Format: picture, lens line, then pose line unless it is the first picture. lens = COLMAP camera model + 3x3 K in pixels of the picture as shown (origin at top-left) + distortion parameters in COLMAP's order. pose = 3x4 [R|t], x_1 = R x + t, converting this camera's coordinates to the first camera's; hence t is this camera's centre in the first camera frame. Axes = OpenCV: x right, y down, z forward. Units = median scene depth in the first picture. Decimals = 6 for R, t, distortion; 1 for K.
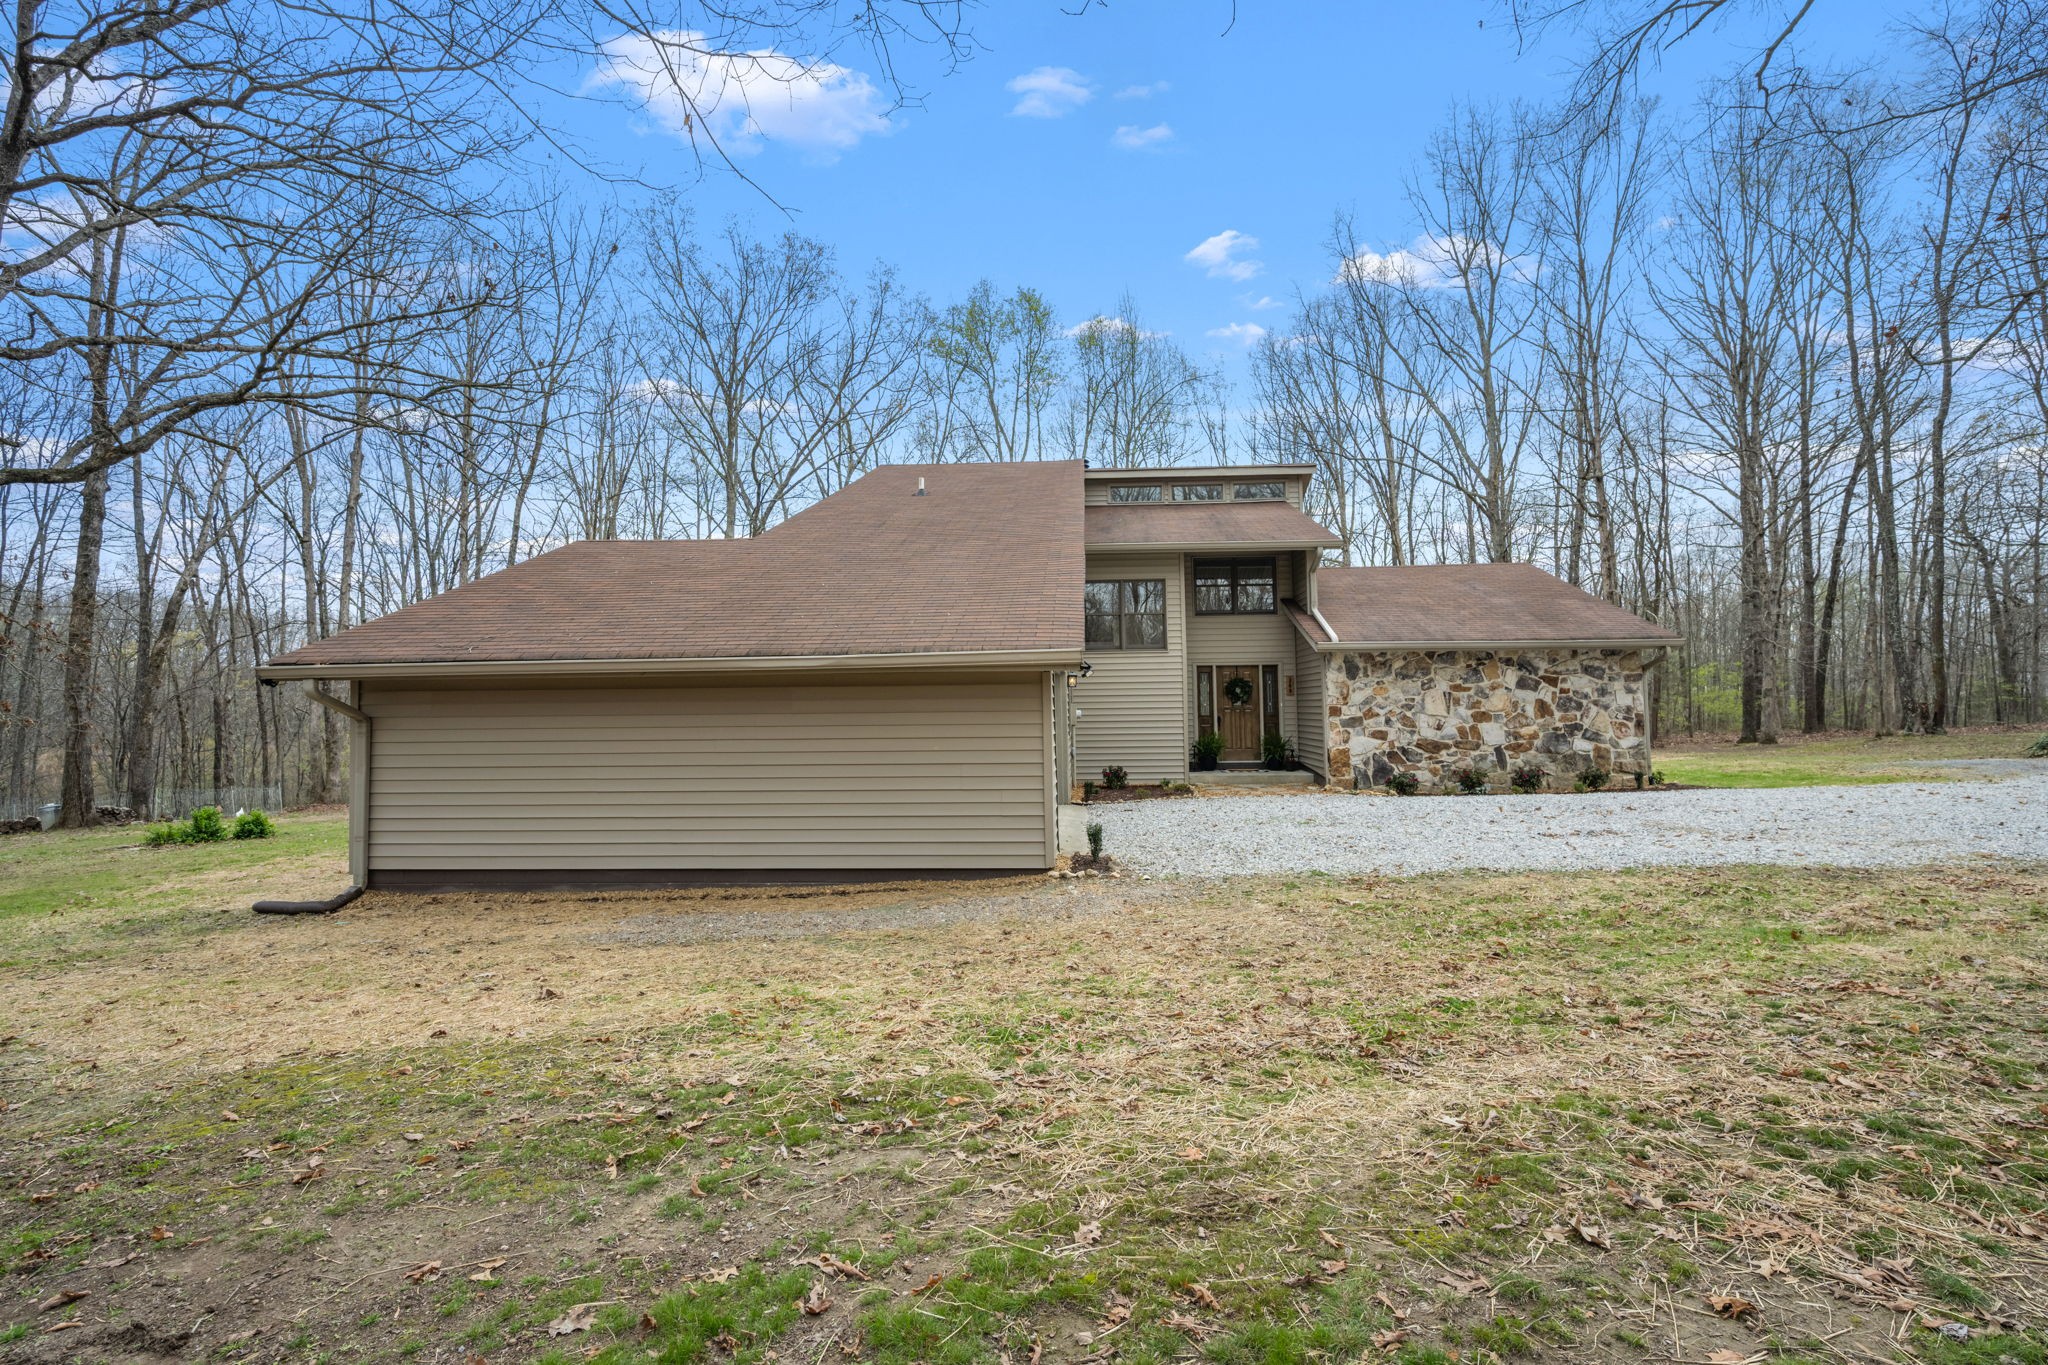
lens RADIAL K [[888.1, 0, 958.7], [0, 888.1, 642.1], [0, 0, 1]] dist [-0.000247, -0.000073]
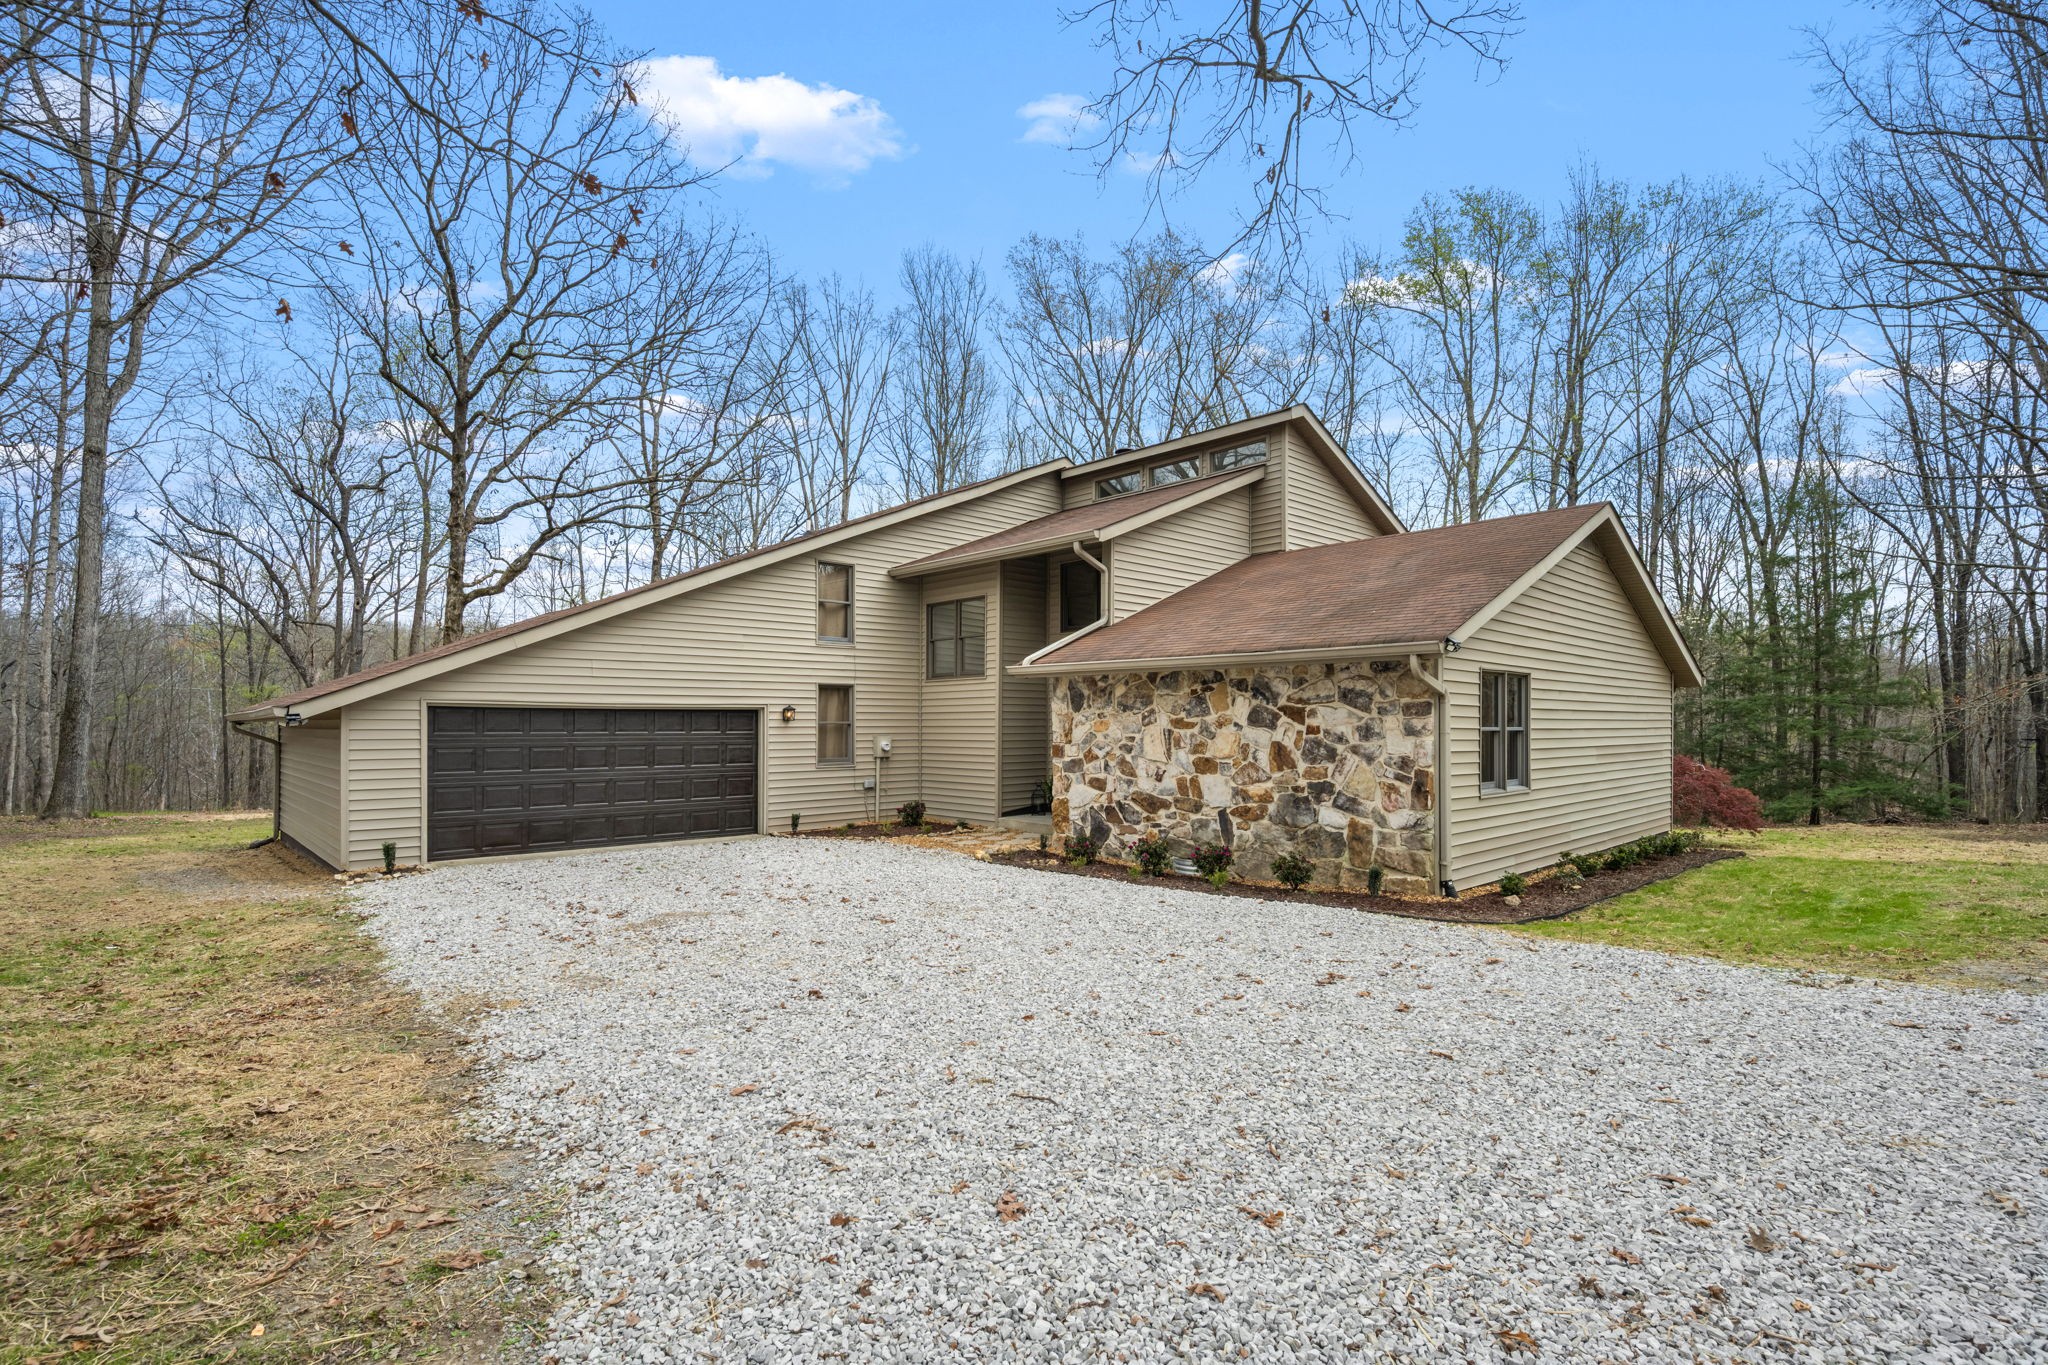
lens RADIAL K [[962.8, 0, 1020.1], [0, 962.8, 706.2], [0, 0, 1]] dist [-0.001006, 0.000068]
pose [[0.713143, -0.003397, -0.701010, 1.010319], [0.050599, 0.997629, 0.046640, -0.004079], [0.699190, -0.068731, 0.711625, 0.369020]]
